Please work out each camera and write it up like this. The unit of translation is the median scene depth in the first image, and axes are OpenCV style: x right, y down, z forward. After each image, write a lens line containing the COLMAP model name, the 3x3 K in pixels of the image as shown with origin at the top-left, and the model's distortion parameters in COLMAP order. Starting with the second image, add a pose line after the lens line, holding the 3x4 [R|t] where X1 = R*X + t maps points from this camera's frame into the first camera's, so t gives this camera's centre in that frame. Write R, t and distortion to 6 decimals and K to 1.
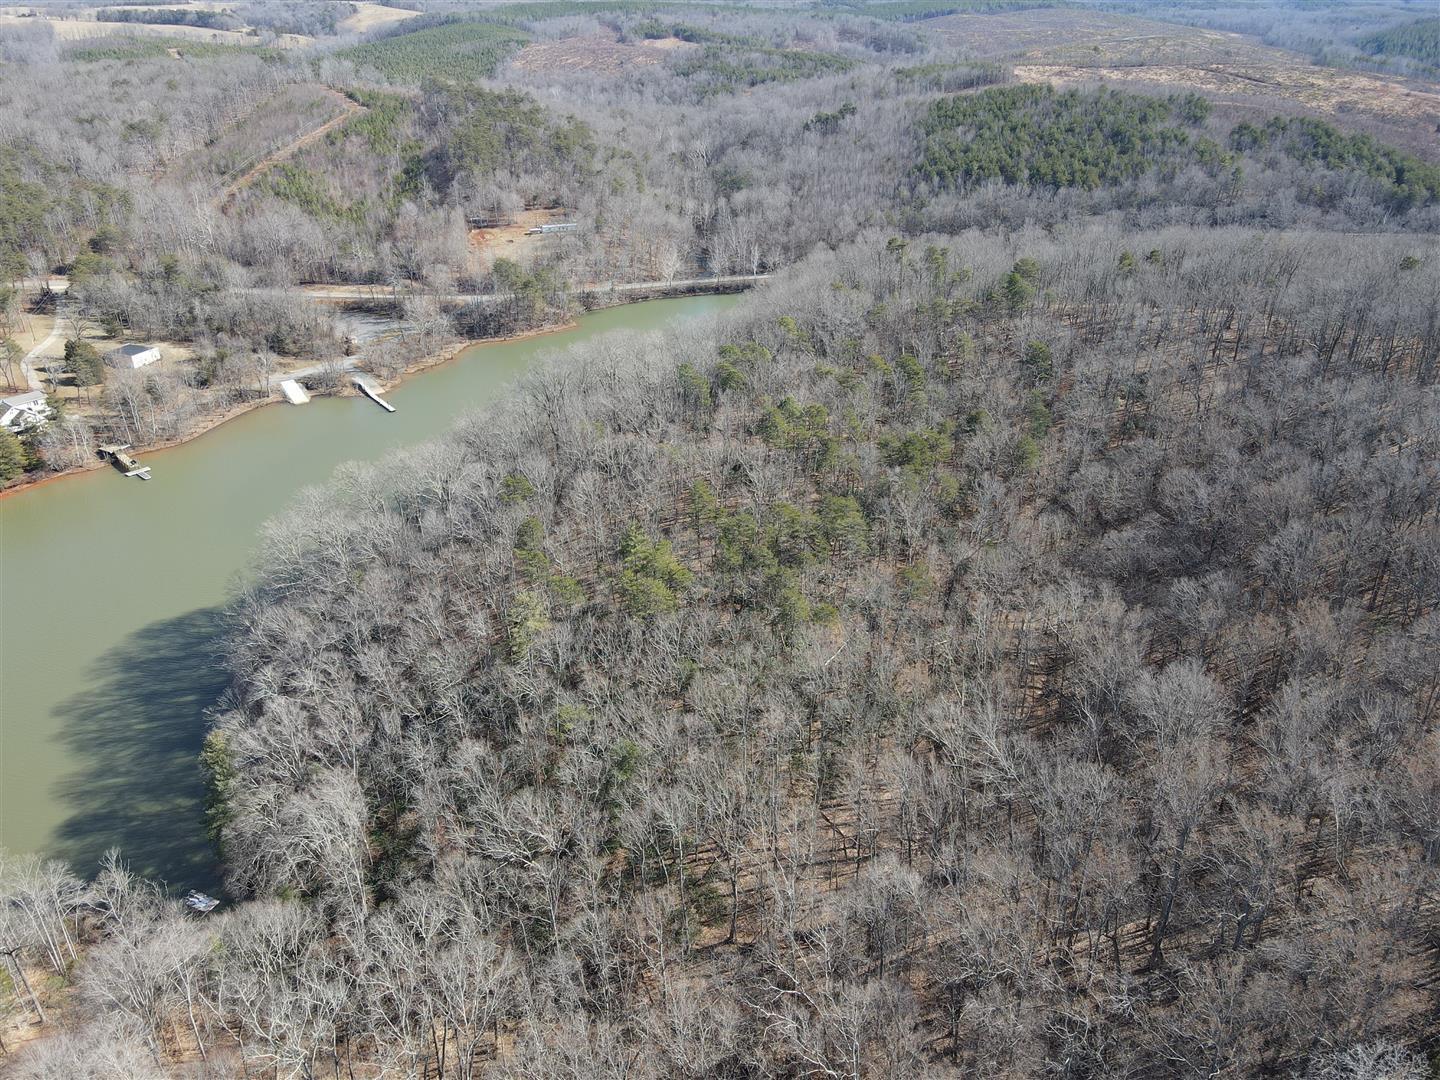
lens RADIAL K [[1051.3, 0, 720.0], [0, 1051.3, 540.0], [0, 0, 1]] dist [0.009068, 0.011256]
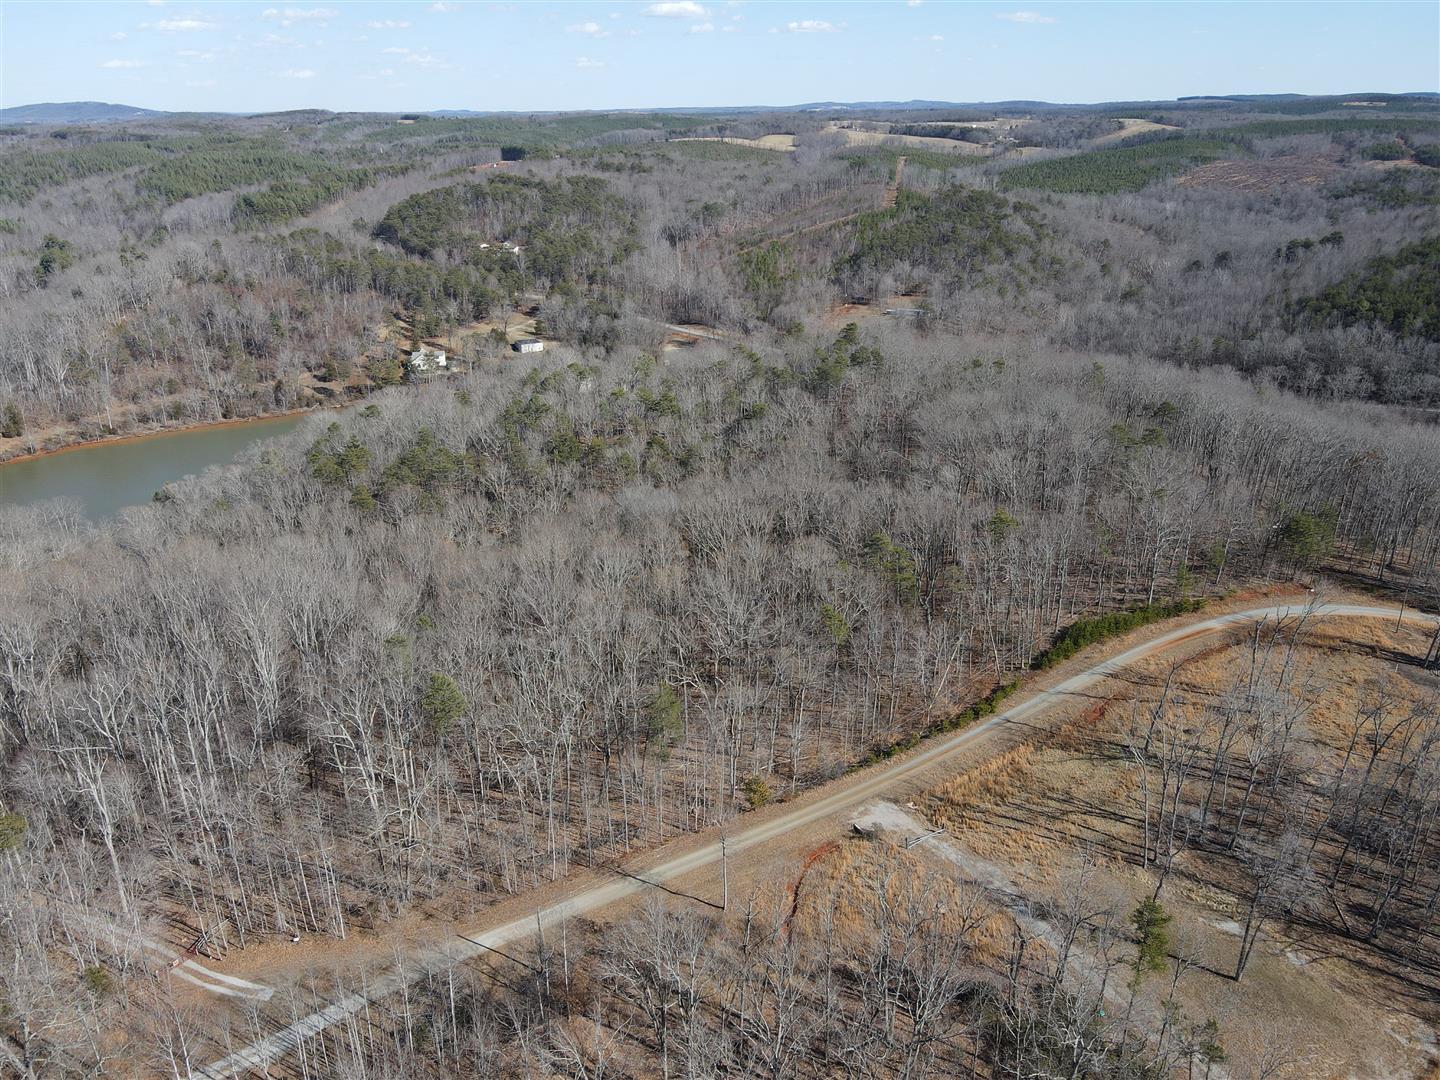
lens RADIAL K [[1051.3, 0, 720.0], [0, 1051.3, 540.0], [0, 0, 1]] dist [0.009068, 0.011256]
pose [[0.732284, 0.262143, -0.628523, 0.209218], [-0.318110, 0.947733, 0.024652, -0.011741], [0.602134, 0.181887, 0.777401, 0.018163]]
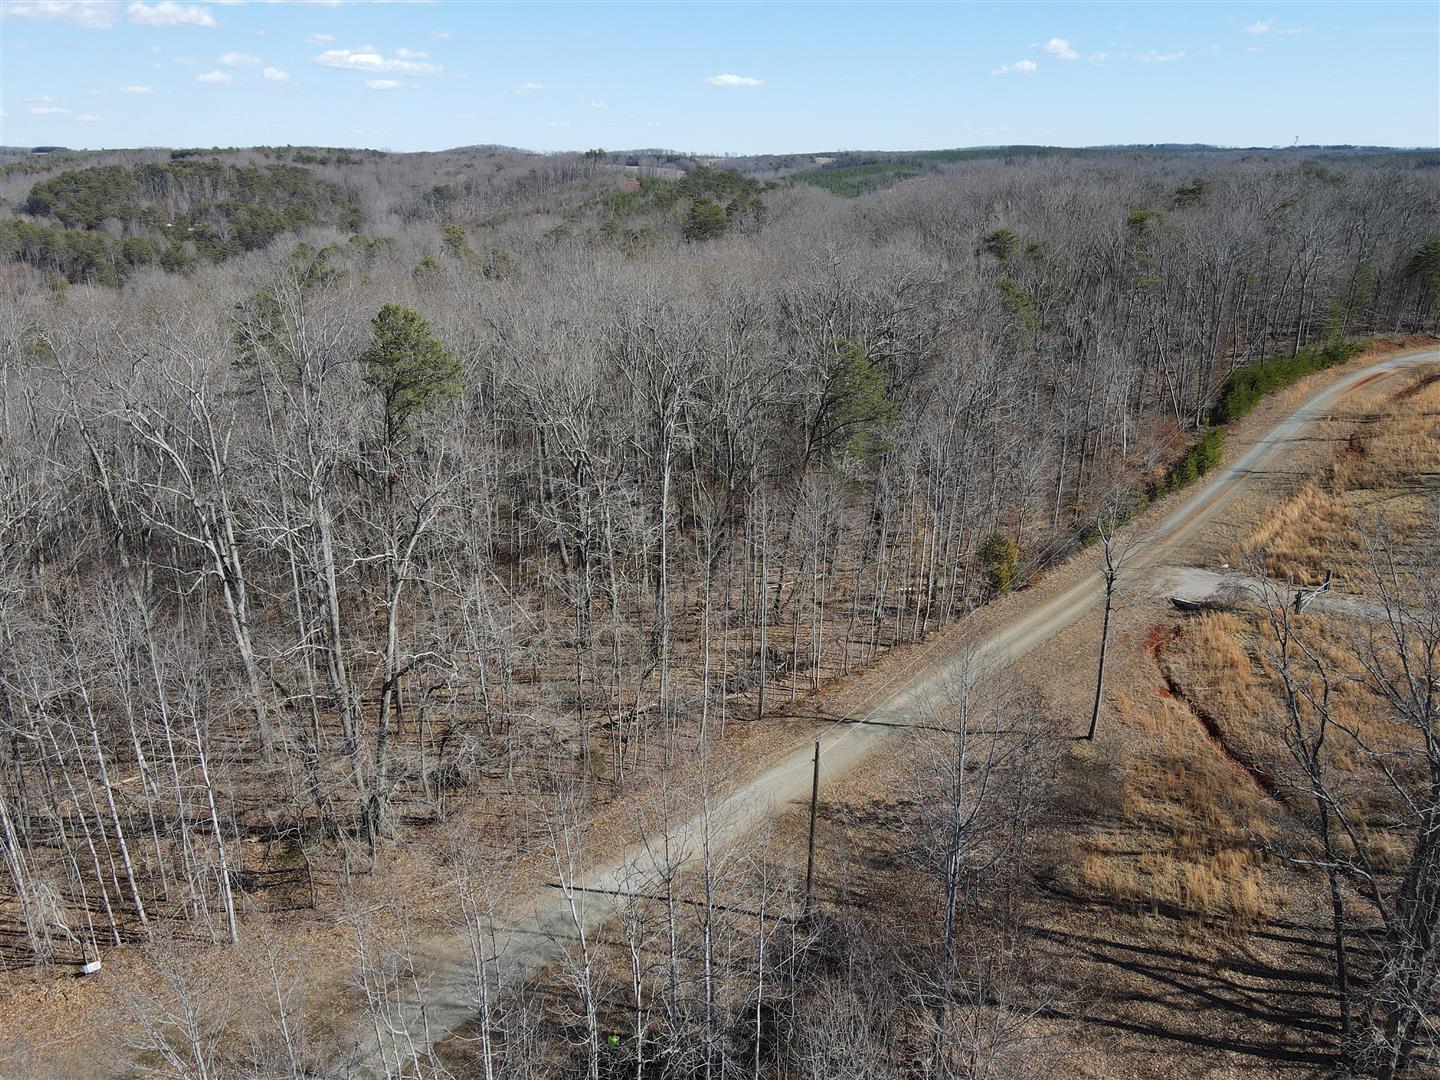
lens RADIAL K [[1051.3, 0, 720.0], [0, 1051.3, 540.0], [0, 0, 1]] dist [0.009068, 0.011256]
pose [[0.891867, 0.157356, -0.424043, 0.157541], [-0.217841, 0.971070, -0.097823, 0.024851], [0.396382, 0.179619, 0.900343, 0.053111]]
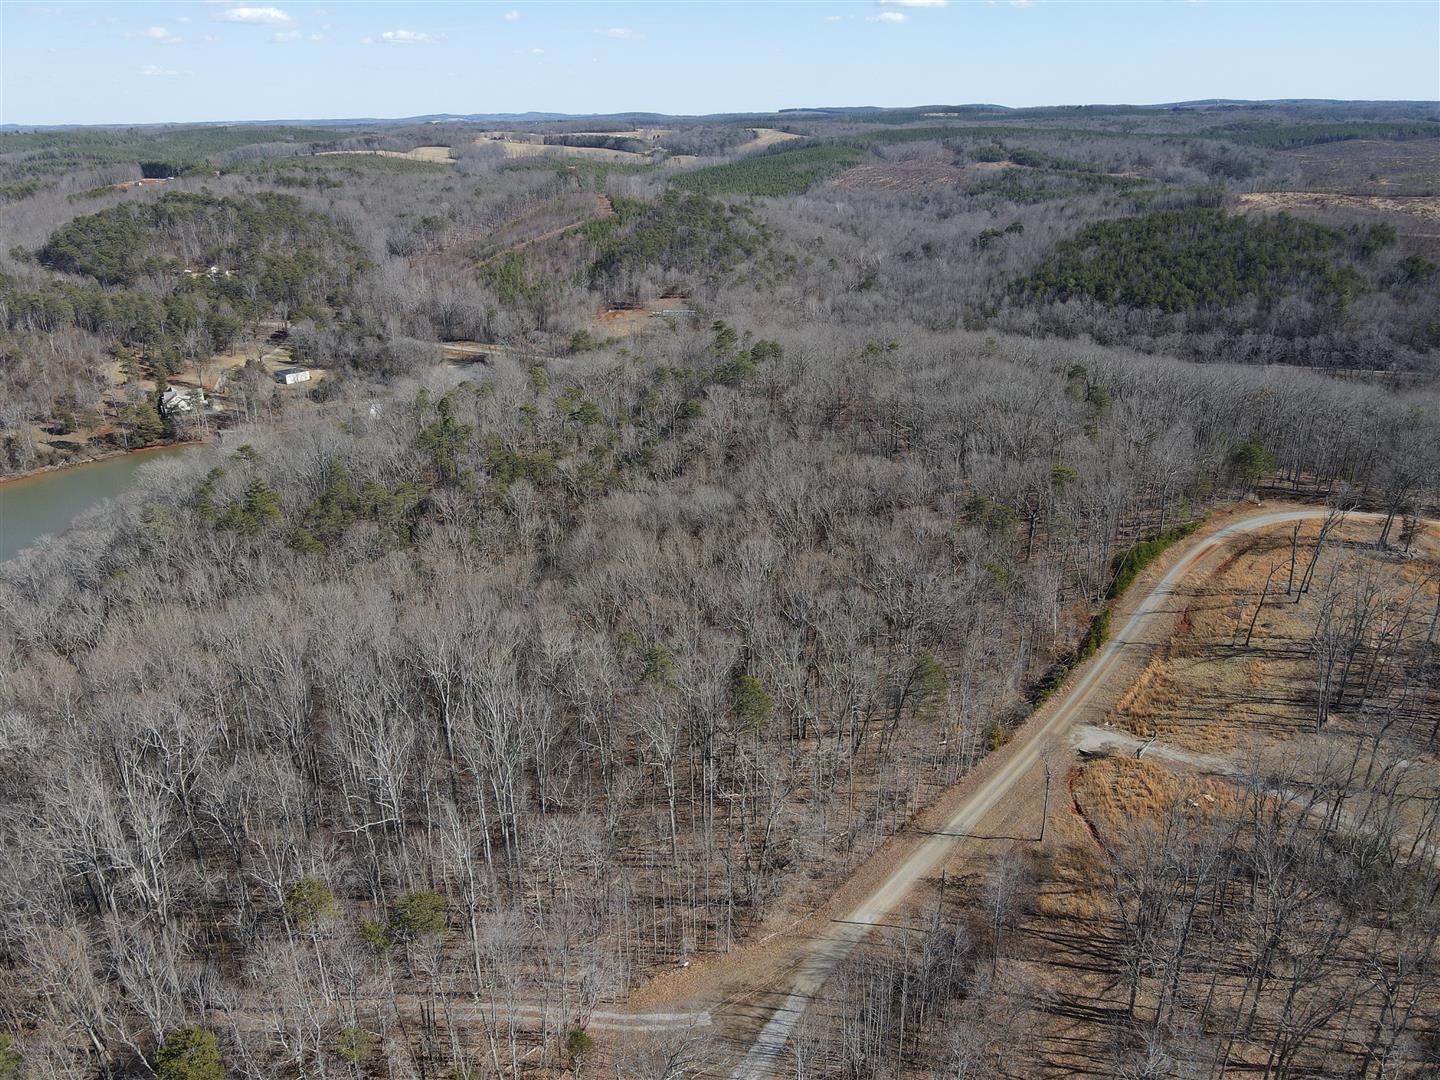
lens RADIAL K [[1051.3, 0, 720.0], [0, 1051.3, 540.0], [0, 0, 1]] dist [0.009068, 0.011256]
pose [[0.917726, 0.145423, -0.369636, 0.159052], [-0.181183, 0.981382, -0.063741, 0.007152], [0.353485, 0.125468, 0.926988, -0.014774]]
